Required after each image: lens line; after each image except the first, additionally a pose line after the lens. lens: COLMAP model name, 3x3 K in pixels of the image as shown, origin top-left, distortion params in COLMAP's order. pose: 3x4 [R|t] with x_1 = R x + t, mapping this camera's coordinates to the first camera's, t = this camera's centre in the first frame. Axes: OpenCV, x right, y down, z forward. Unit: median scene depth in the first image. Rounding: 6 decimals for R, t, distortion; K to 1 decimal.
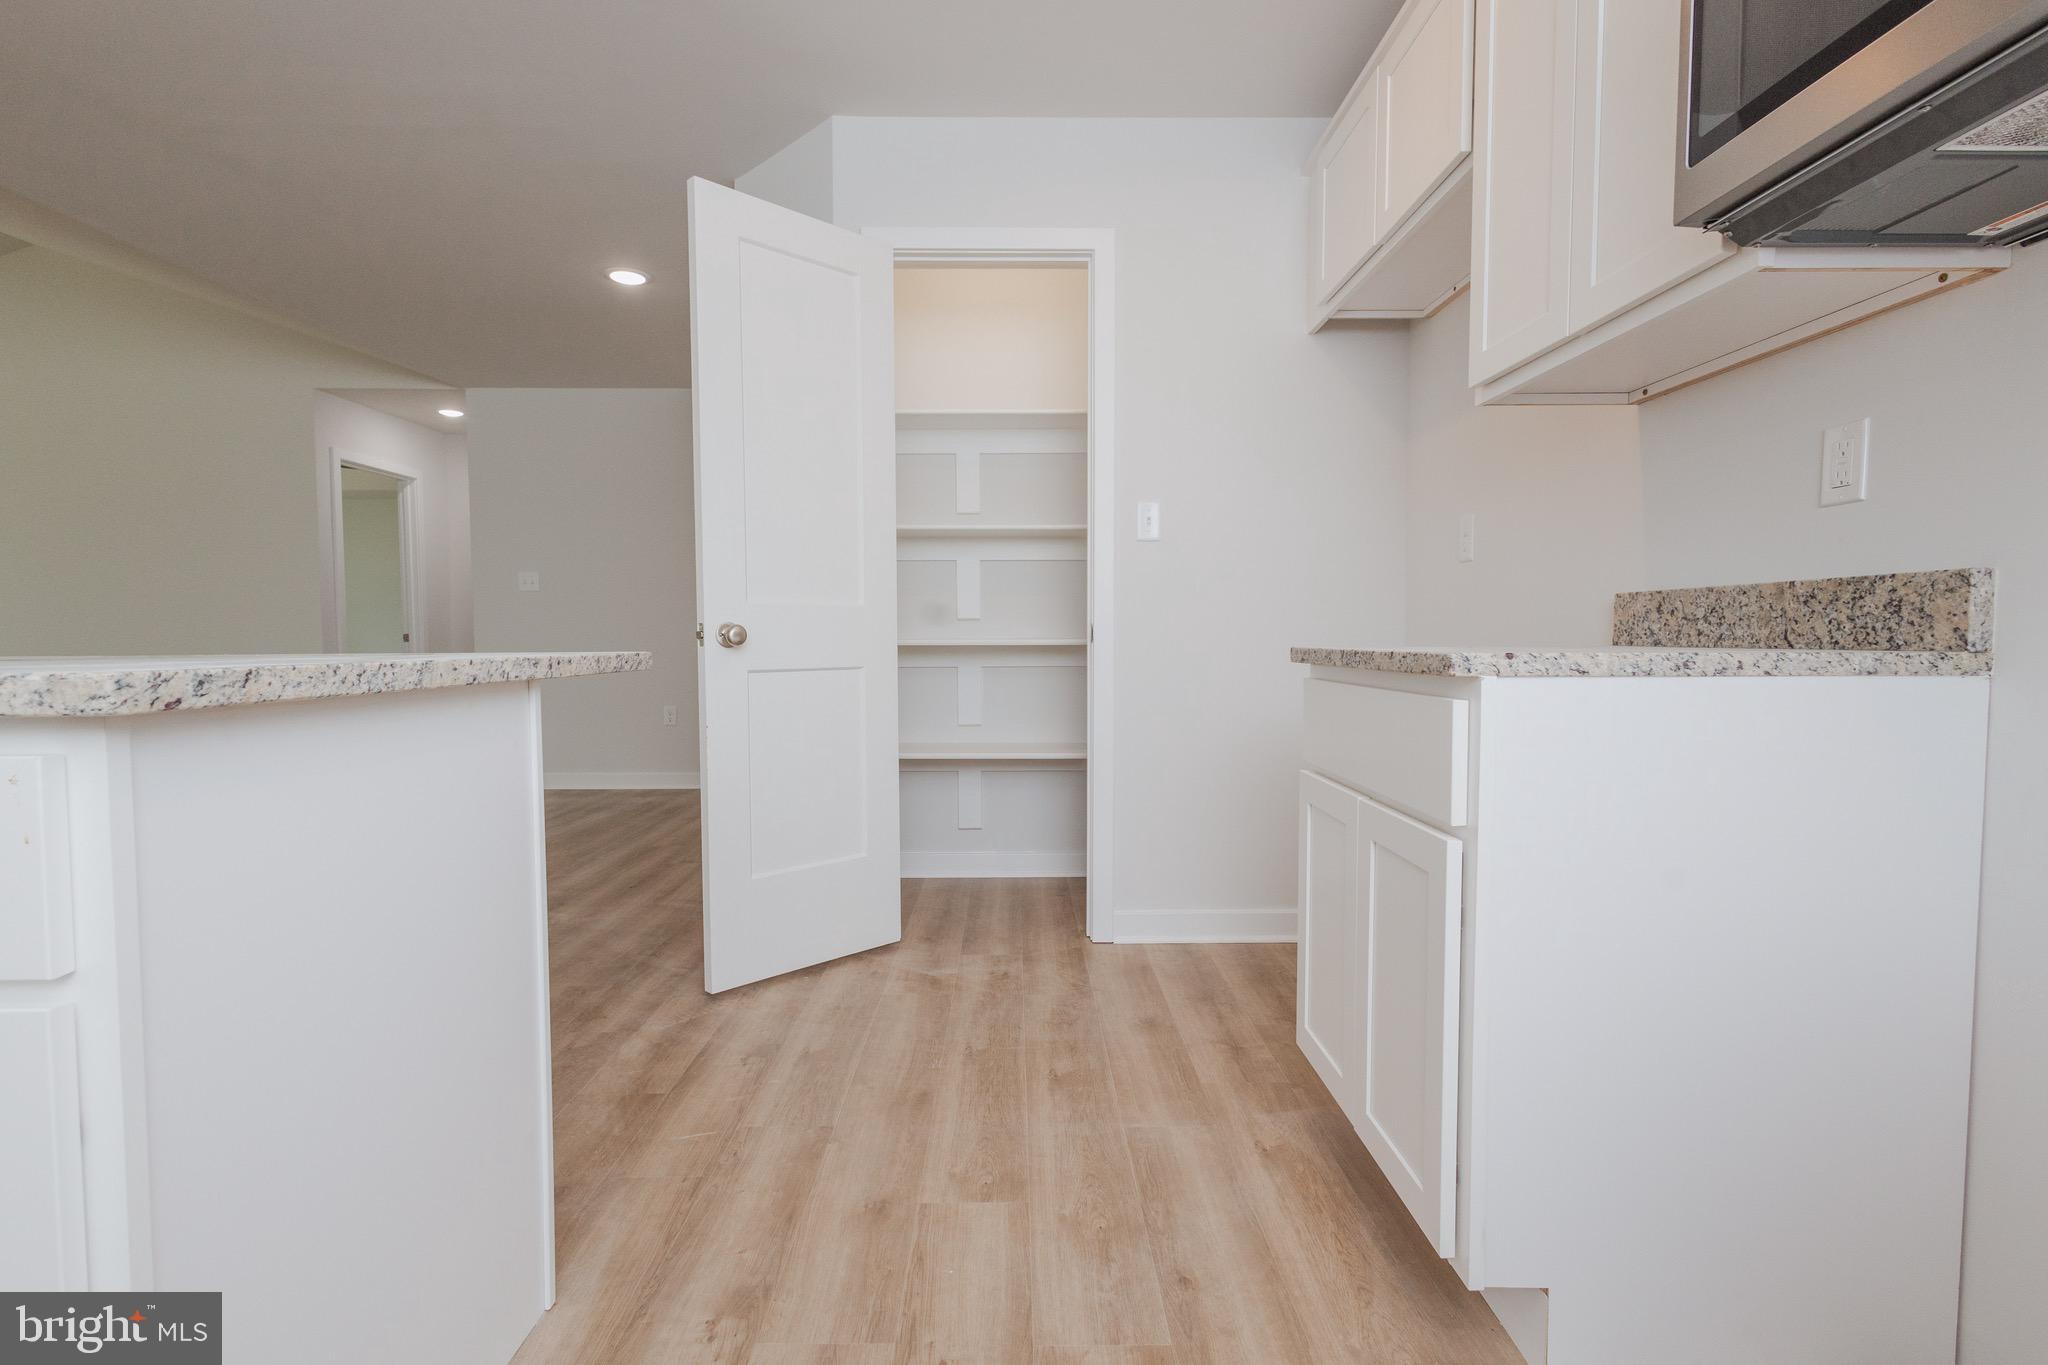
lens RADIAL K [[958.0, 0, 1014.4], [0, 958.0, 667.8], [0, 0, 1]] dist [0.015252, -0.006109]
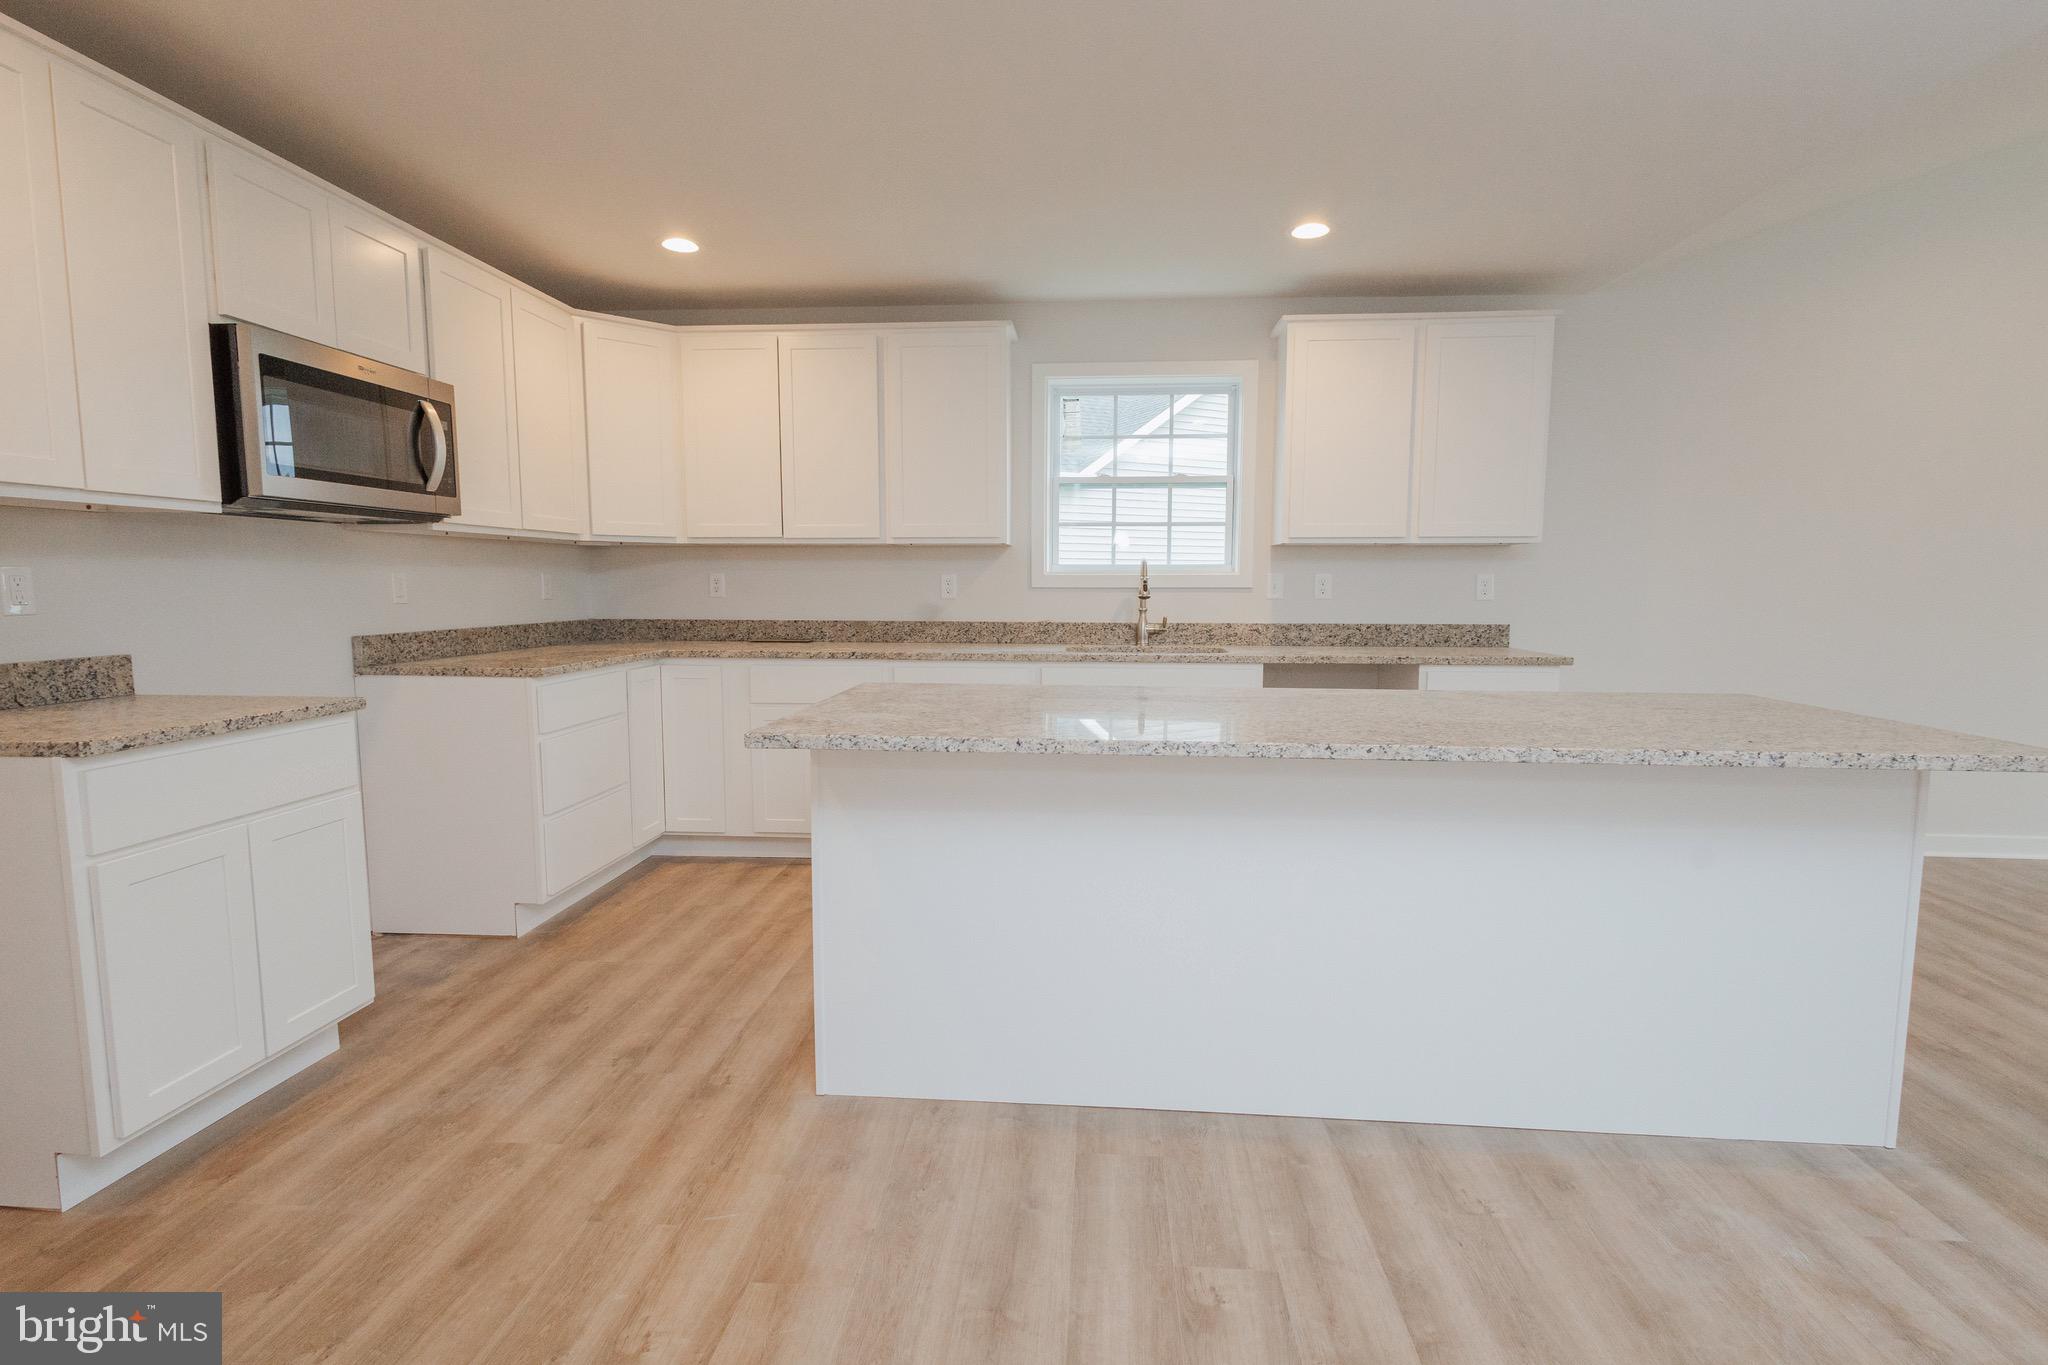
lens RADIAL K [[958.0, 0, 1020.5], [0, 958.0, 678.7], [0, 0, 1]] dist [0.015252, -0.006109]
pose [[-0.996888, -0.010041, 0.078187, -0.828761], [0.000481, 0.991061, 0.133407, -0.247866], [-0.078828, 0.133029, -0.987972, 2.198901]]
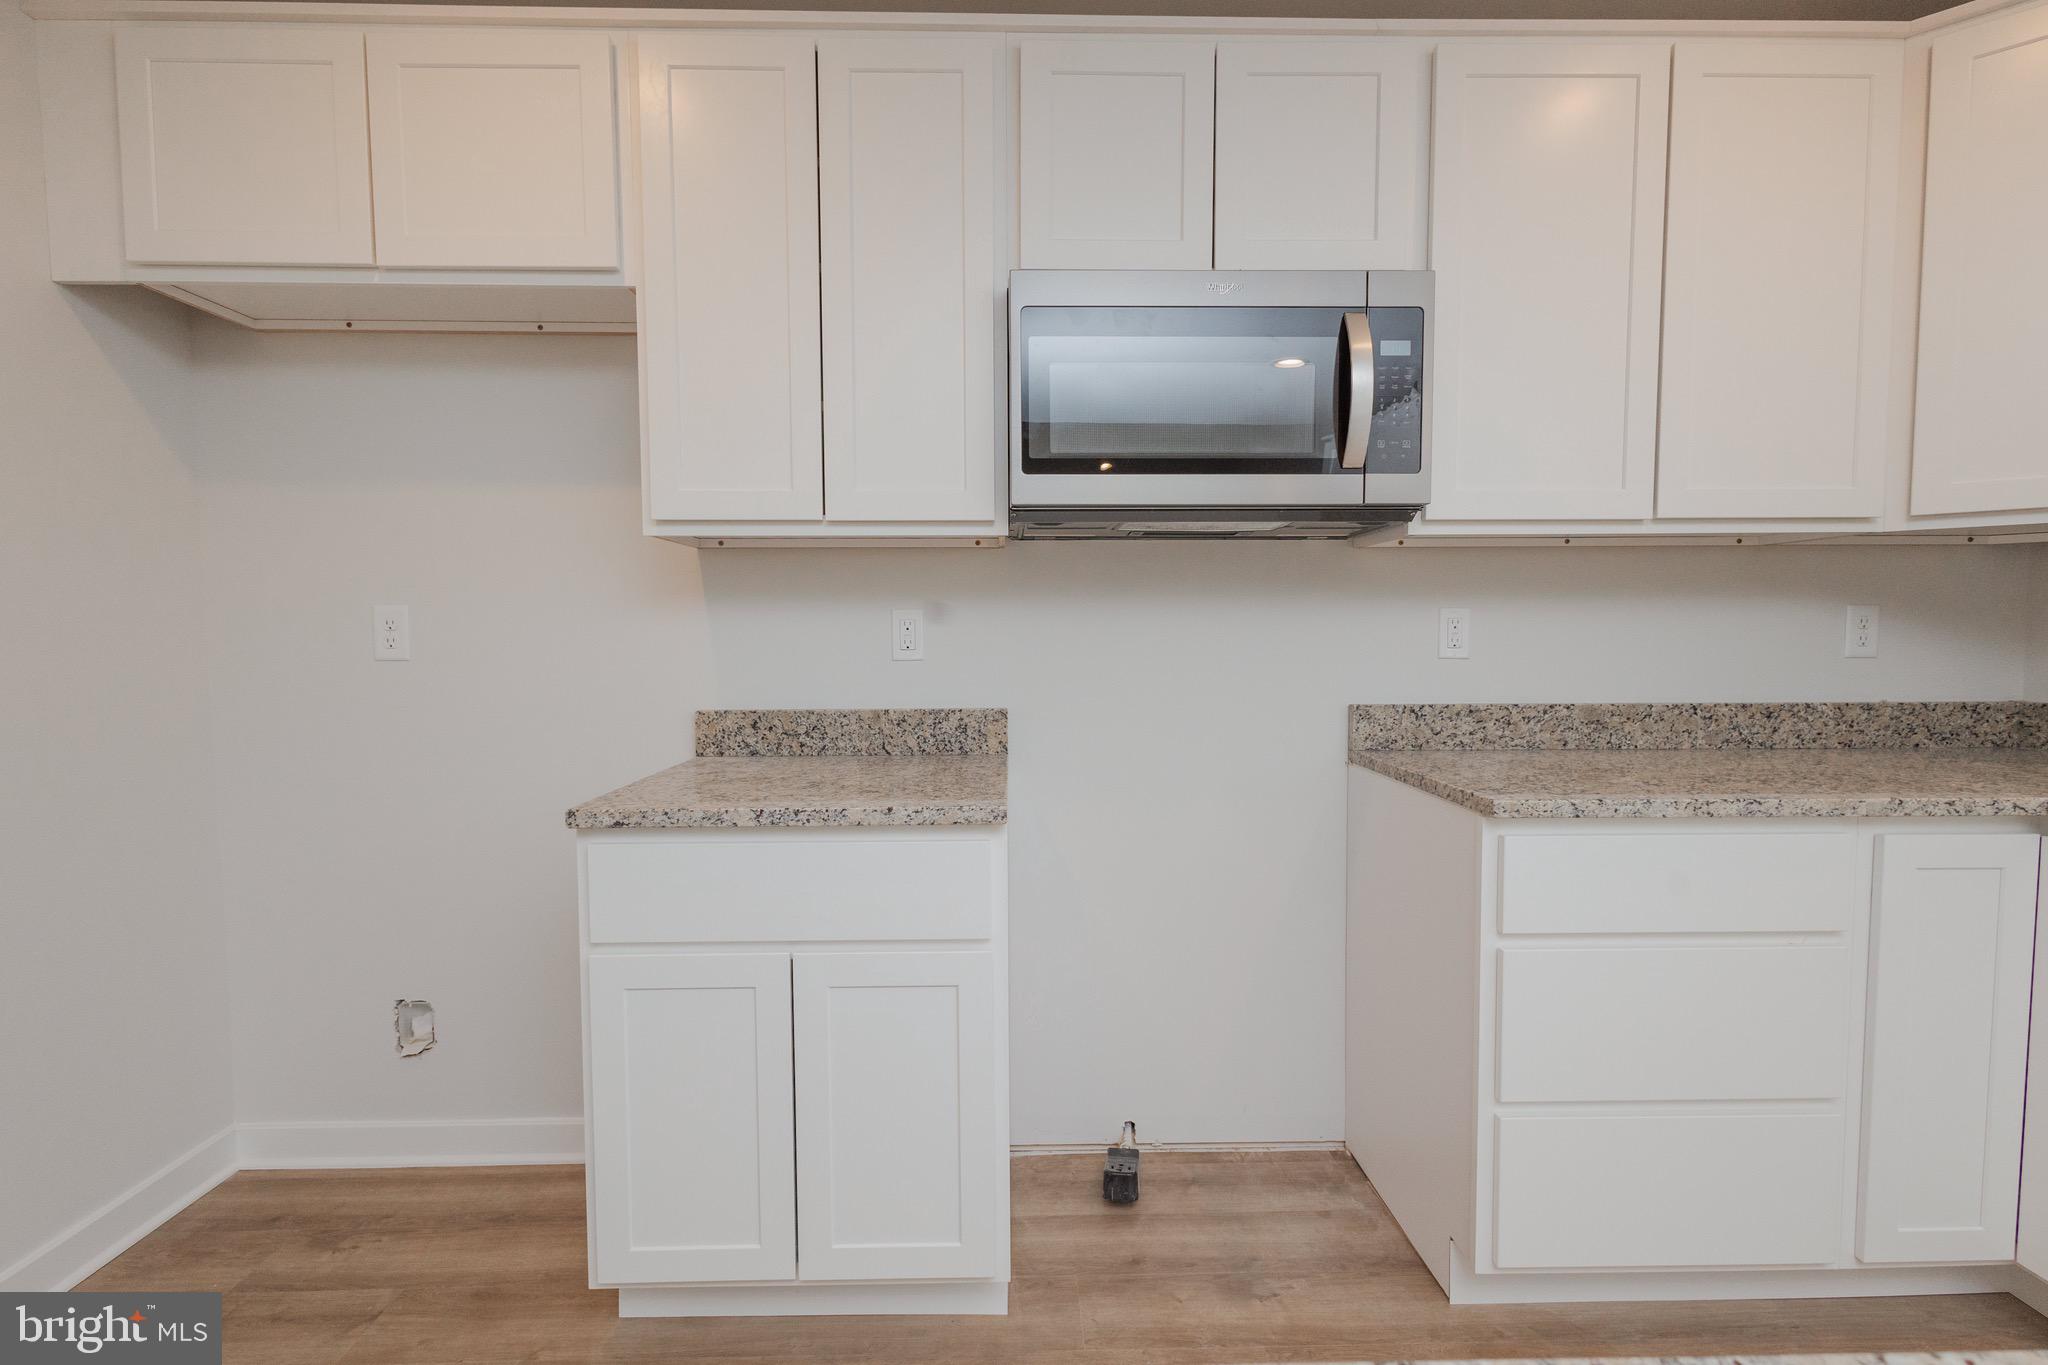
lens RADIAL K [[958.0, 0, 1027.2], [0, 958.0, 679.3], [0, 0, 1]] dist [0.015252, -0.006109]
pose [[-0.025736, -0.052285, 0.998301, -0.615717], [0.036299, 0.997924, 0.053201, -0.190608], [-0.999010, 0.037606, -0.023784, 0.752116]]
